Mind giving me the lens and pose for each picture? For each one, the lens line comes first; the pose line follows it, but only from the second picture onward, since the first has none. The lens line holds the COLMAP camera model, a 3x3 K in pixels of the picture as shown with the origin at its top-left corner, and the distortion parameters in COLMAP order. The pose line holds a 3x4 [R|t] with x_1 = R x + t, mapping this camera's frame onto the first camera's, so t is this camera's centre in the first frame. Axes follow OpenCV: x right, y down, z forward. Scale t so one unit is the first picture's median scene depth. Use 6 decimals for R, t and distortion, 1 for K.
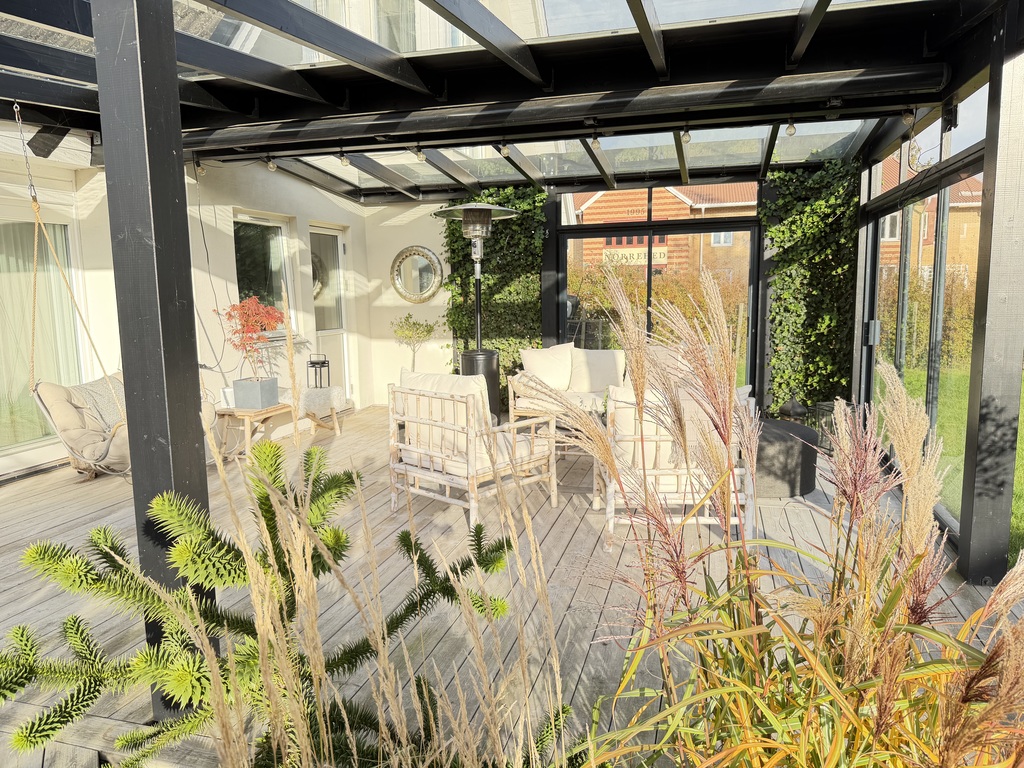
lens RADIAL K [[716.5, 0, 512.0], [0, 716.5, 384.0], [0, 0, 1]] dist [0.032270, -0.111709]
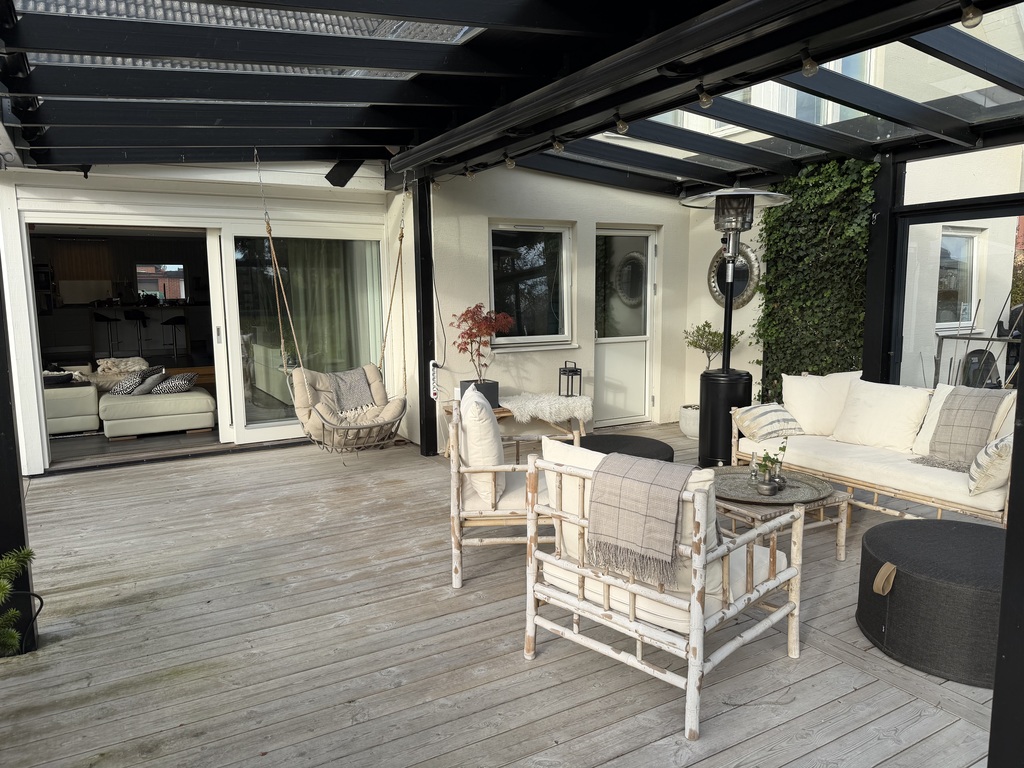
lens RADIAL K [[716.5, 0, 512.0], [0, 716.5, 384.0], [0, 0, 1]] dist [0.032270, -0.111709]
pose [[0.709040, 0.090887, -0.699287, 0.350132], [-0.087383, 0.995340, 0.040764, -0.044113], [0.699734, 0.032203, 0.713678, 0.253655]]
